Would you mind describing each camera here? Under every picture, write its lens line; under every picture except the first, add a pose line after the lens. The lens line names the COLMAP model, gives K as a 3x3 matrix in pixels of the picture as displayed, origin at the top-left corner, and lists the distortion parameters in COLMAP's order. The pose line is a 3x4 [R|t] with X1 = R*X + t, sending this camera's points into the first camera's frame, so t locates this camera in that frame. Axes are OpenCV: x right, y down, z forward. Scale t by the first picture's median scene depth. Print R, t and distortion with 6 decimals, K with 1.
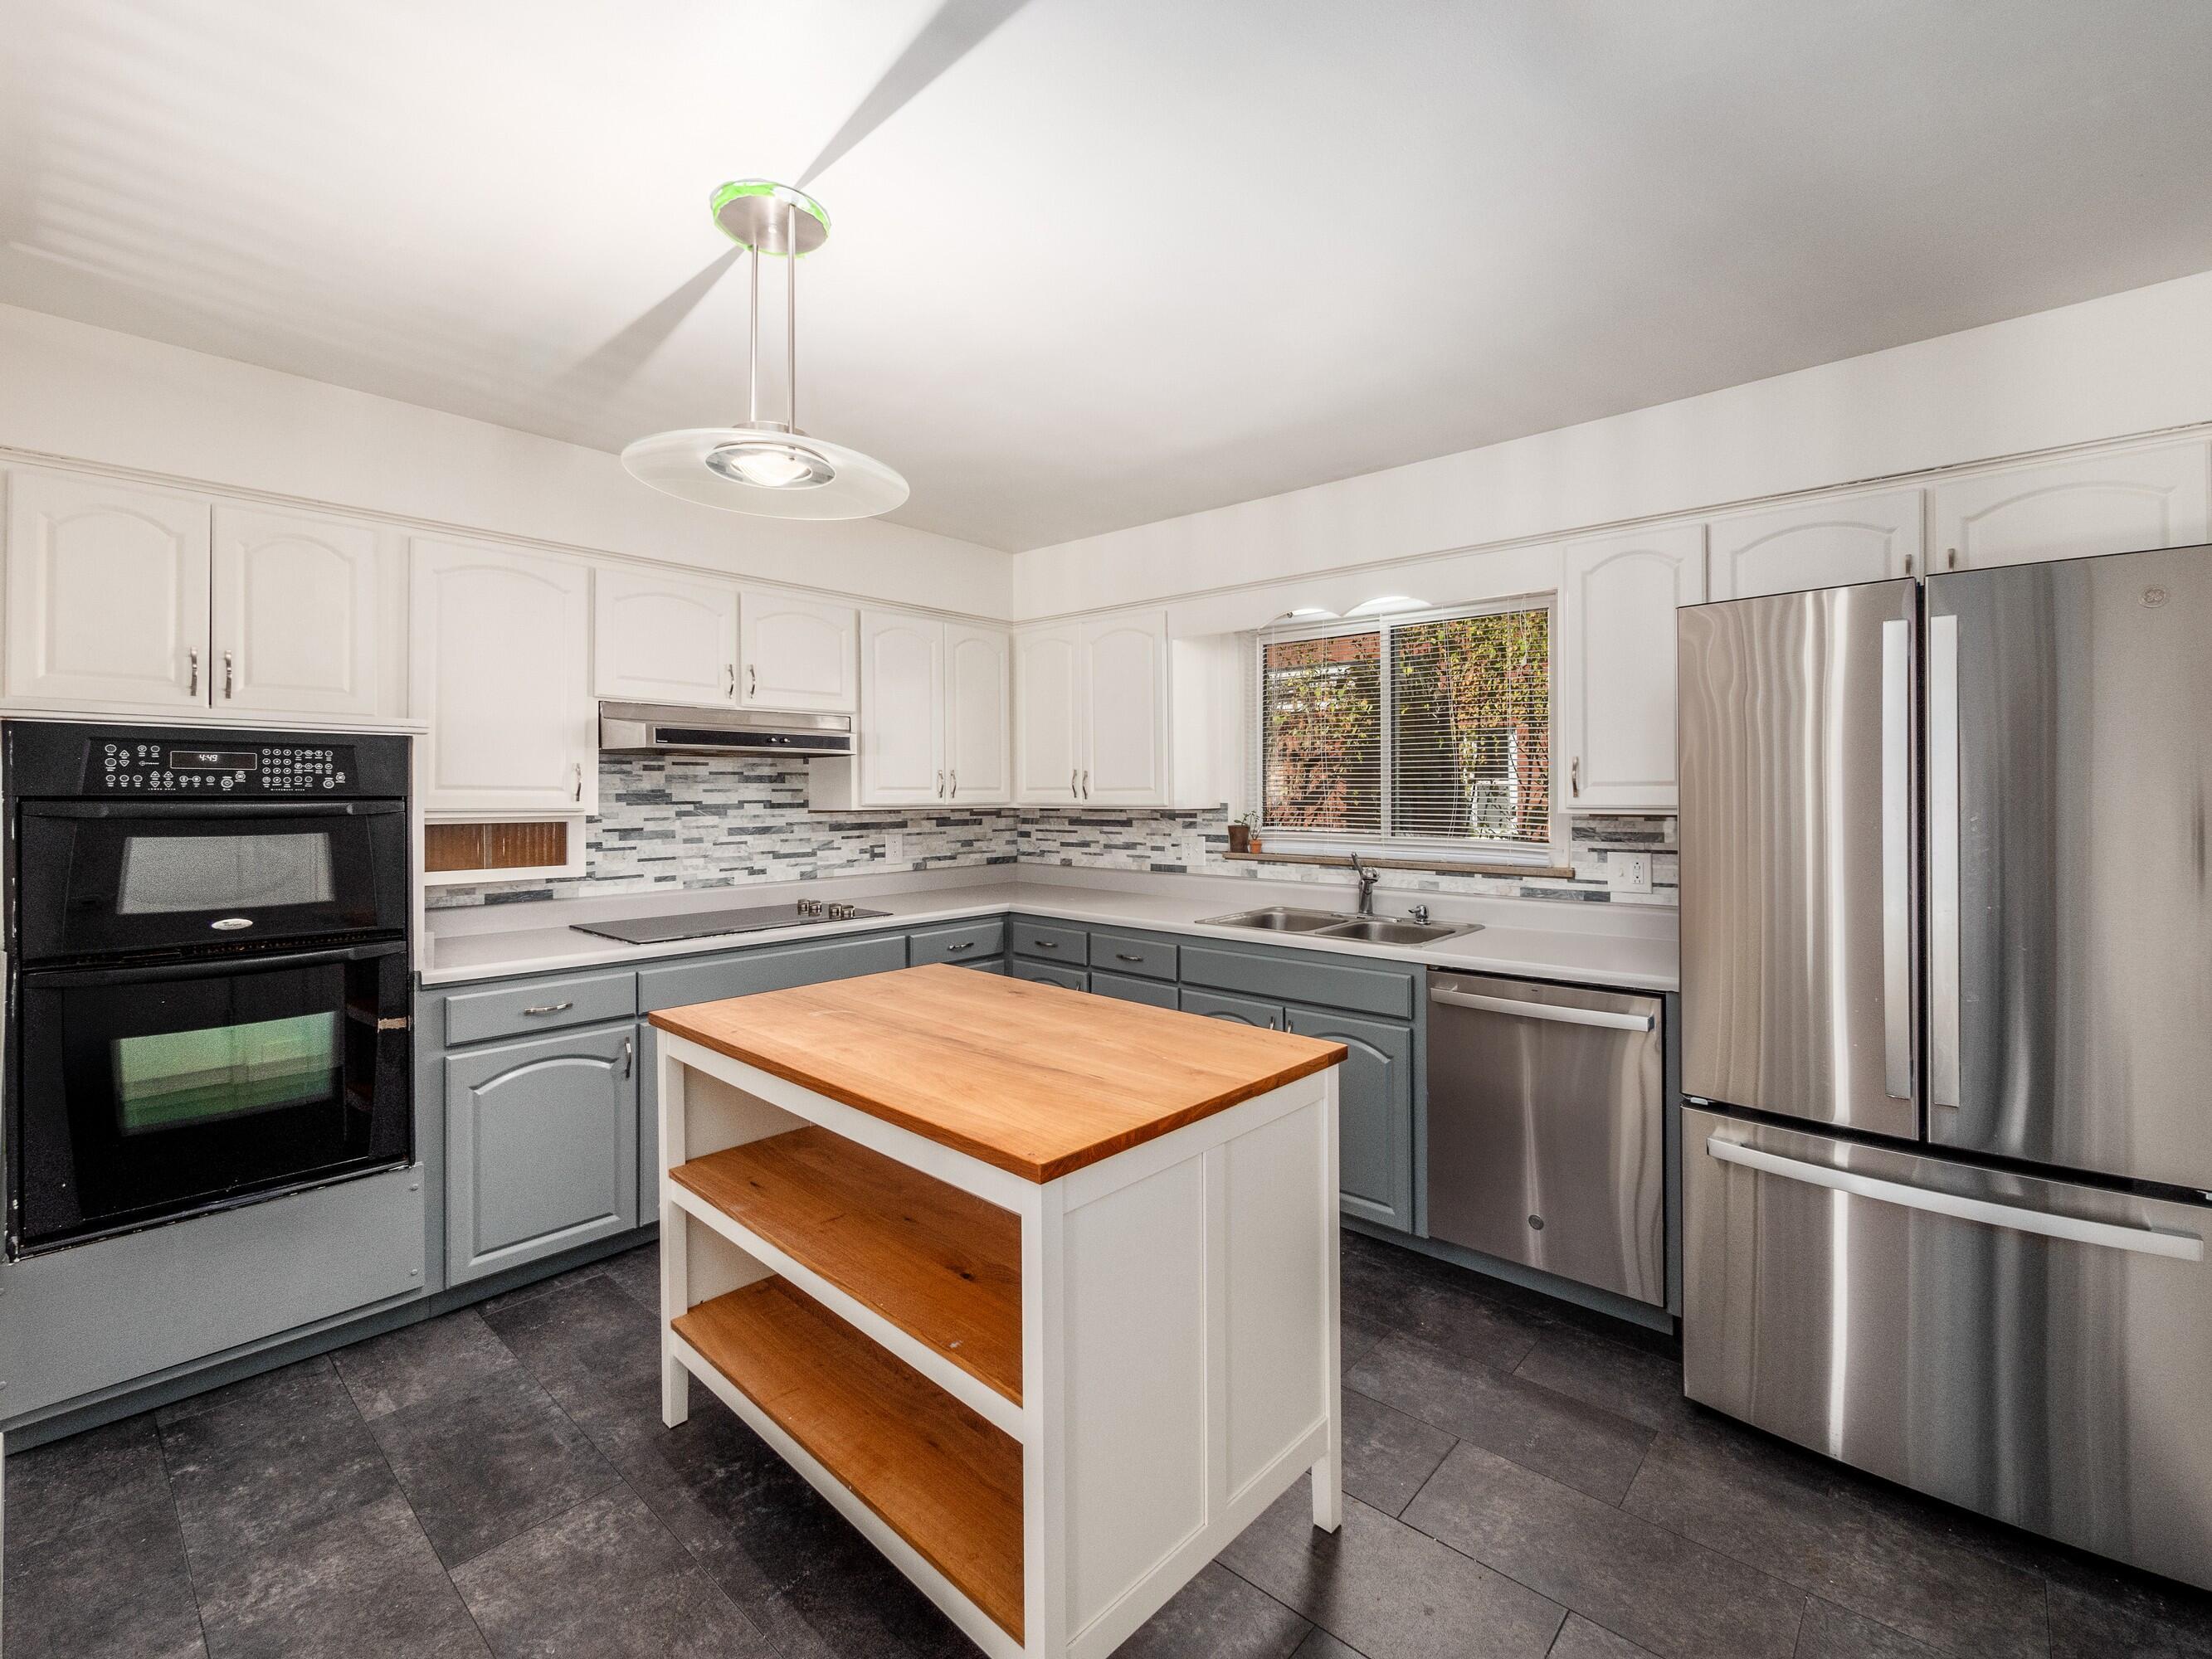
lens RADIAL K [[966.1, 0, 1117.1], [0, 966.1, 785.5], [0, 0, 1]] dist [-0.021128, 0.000132]
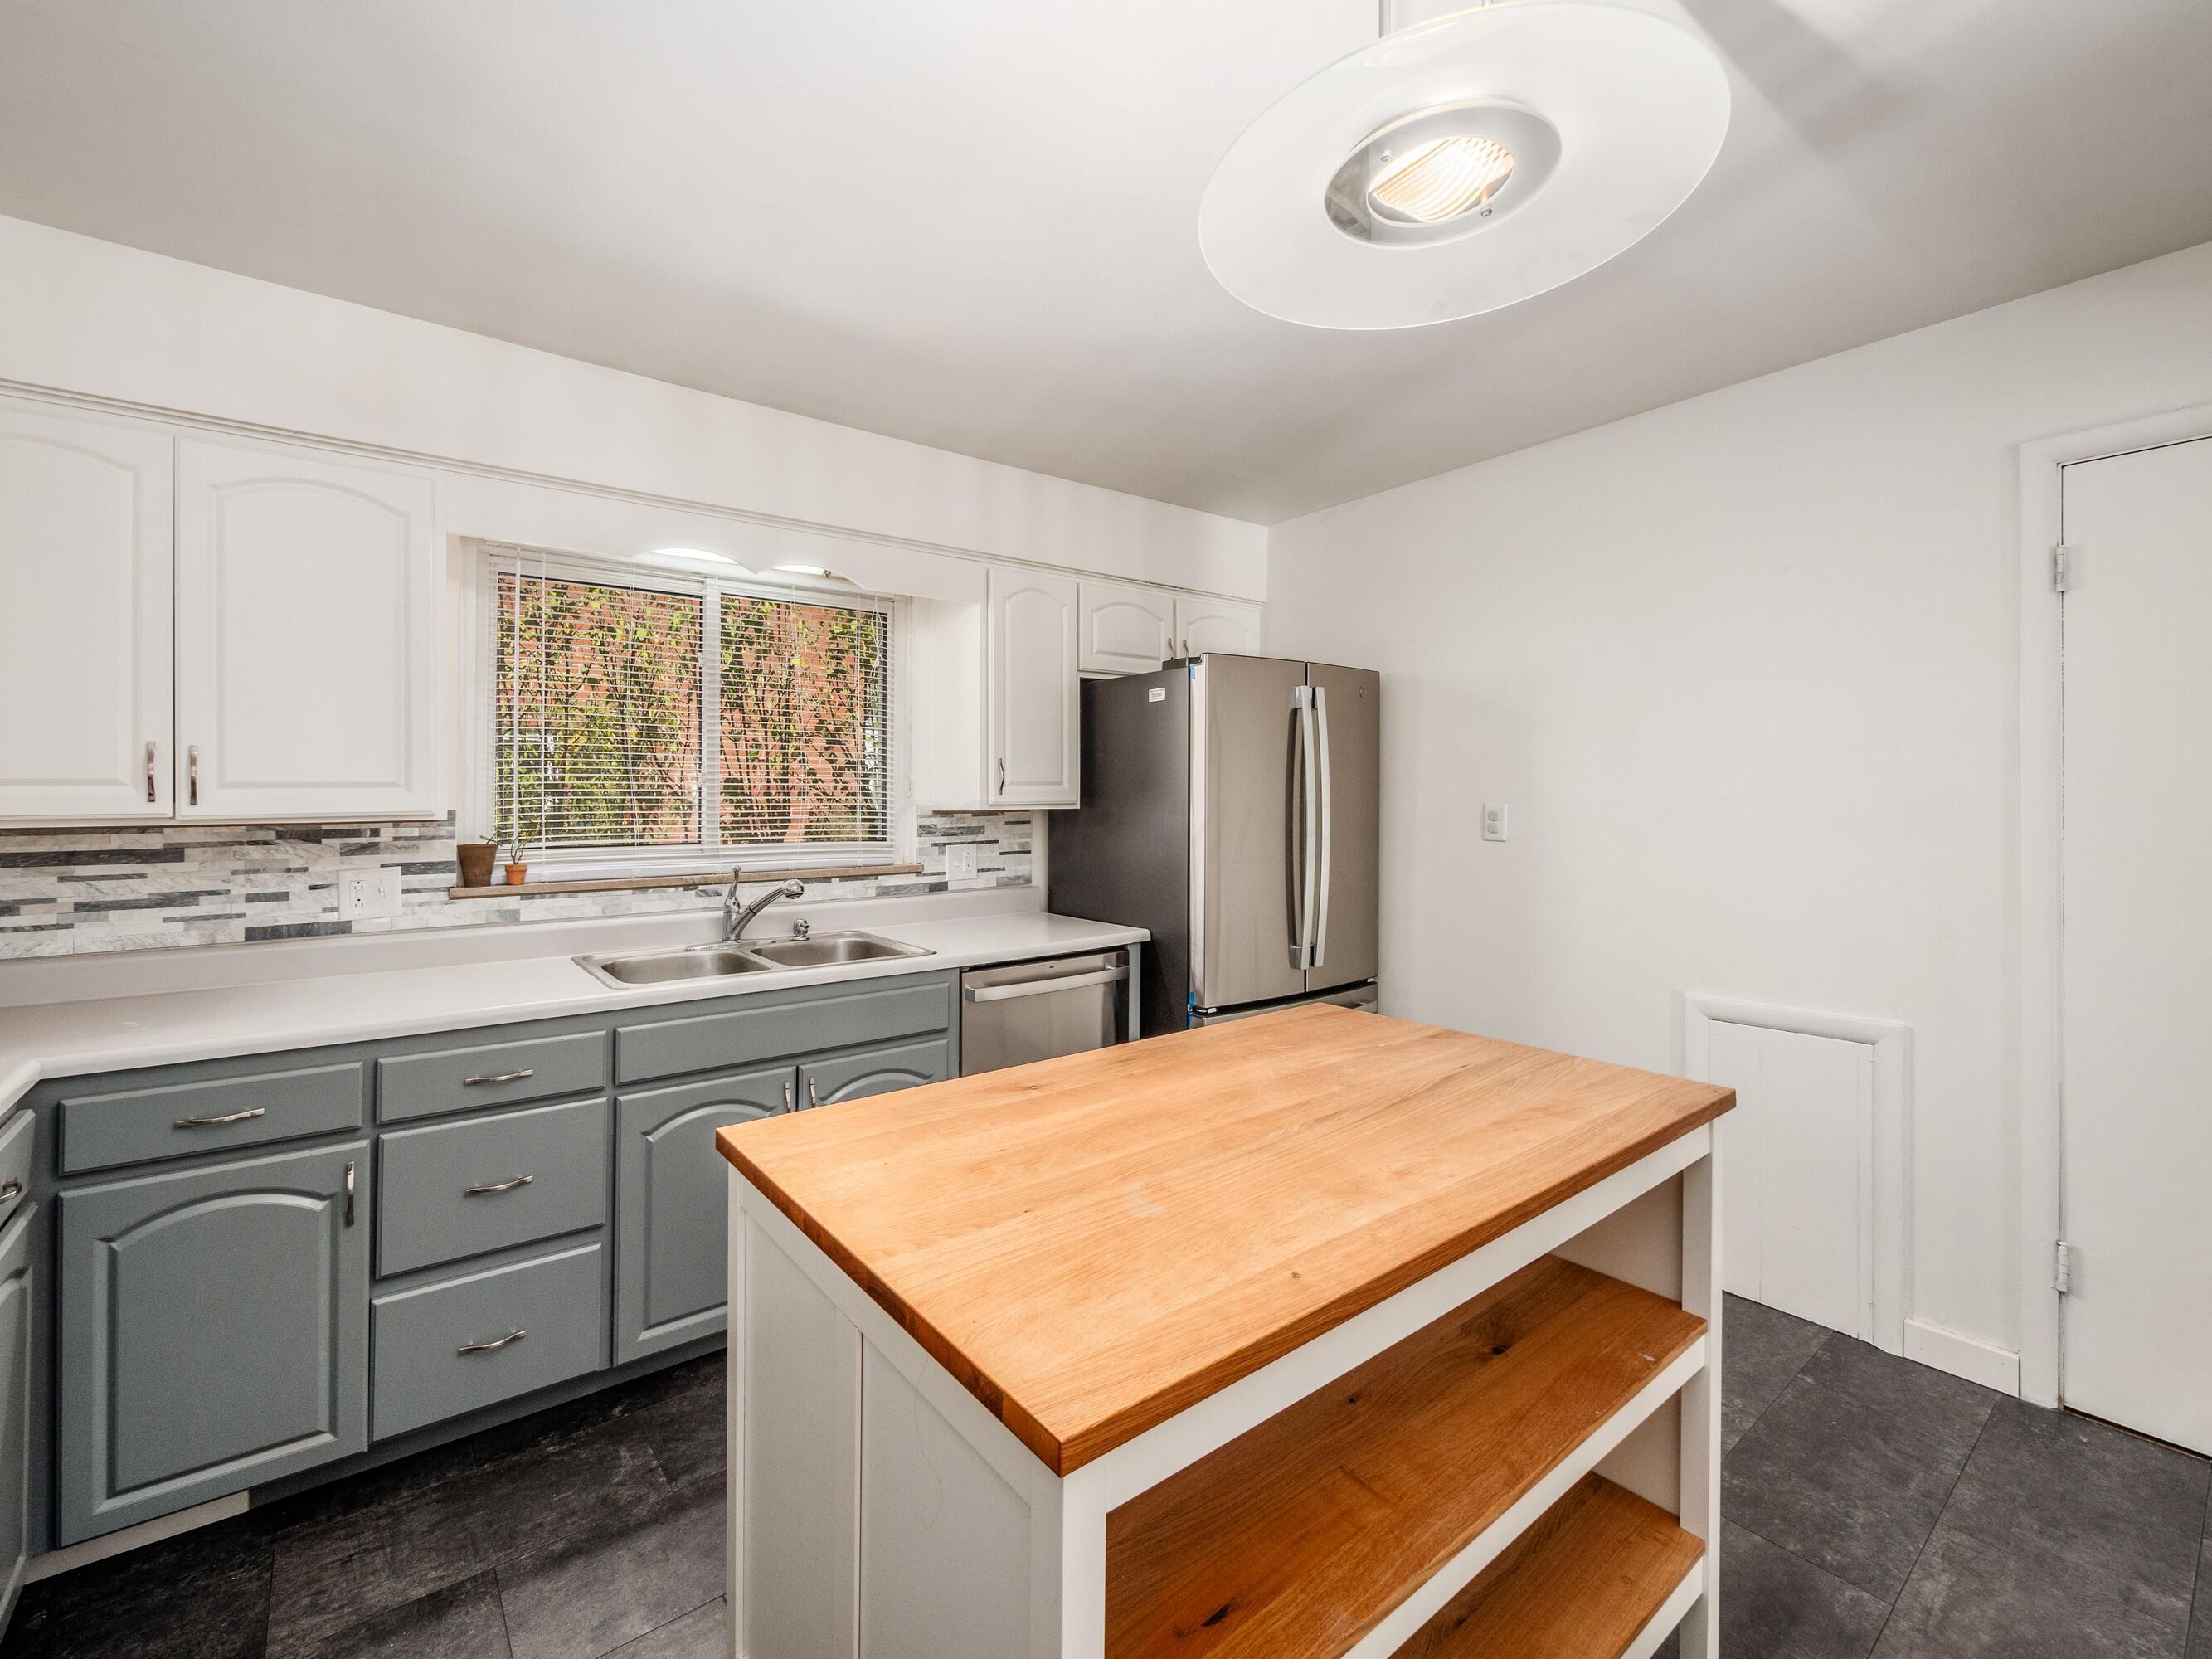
lens RADIAL K [[953.3, 0, 1099.2], [0, 953.3, 791.6], [0, 0, 1]] dist [-0.004470, 0.000513]
pose [[0.186631, 0.006287, 0.982410, -0.464460], [-0.000199, 0.999980, -0.006362, 0.011498], [-0.982430, 0.000991, 0.186628, 0.528153]]
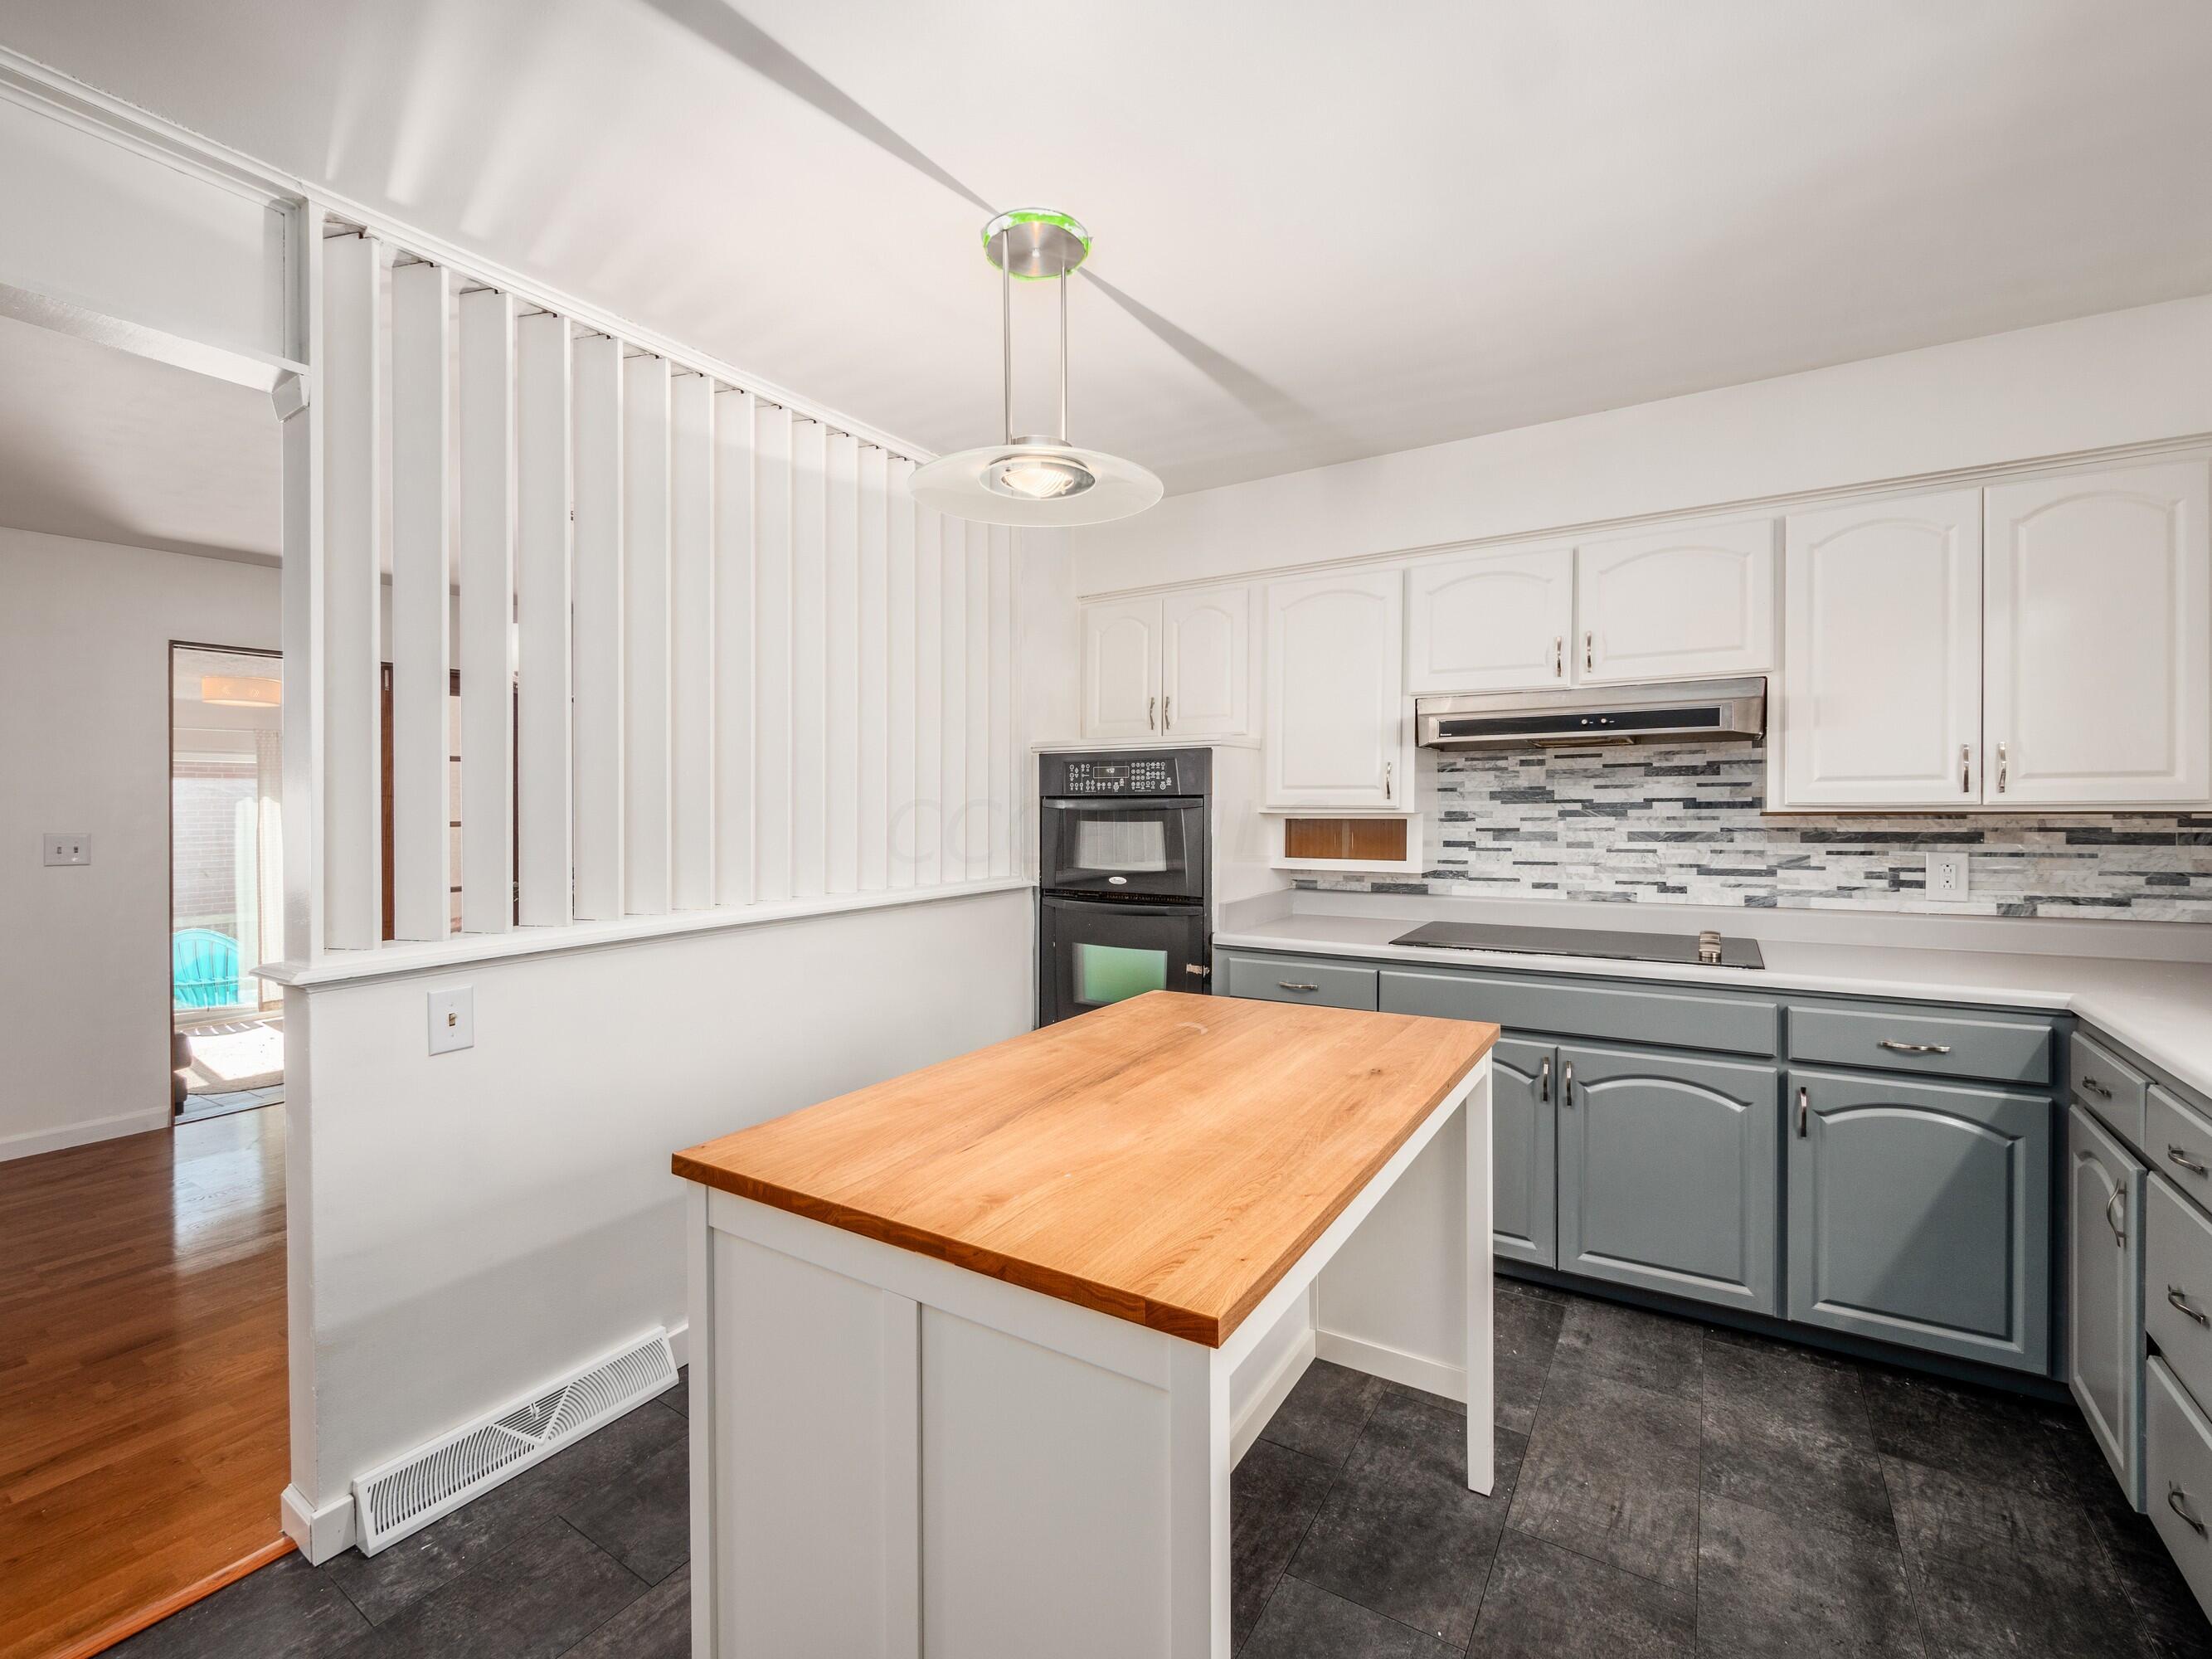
lens RADIAL K [[953.3, 0, 1099.2], [0, 953.3, 791.6], [0, 0, 1]] dist [-0.004470, 0.000513]
pose [[0.158252, -0.011625, -0.987330, 0.339634], [0.014383, 0.999852, -0.009467, 0.011545], [0.987294, -0.012702, 0.158396, 0.446868]]
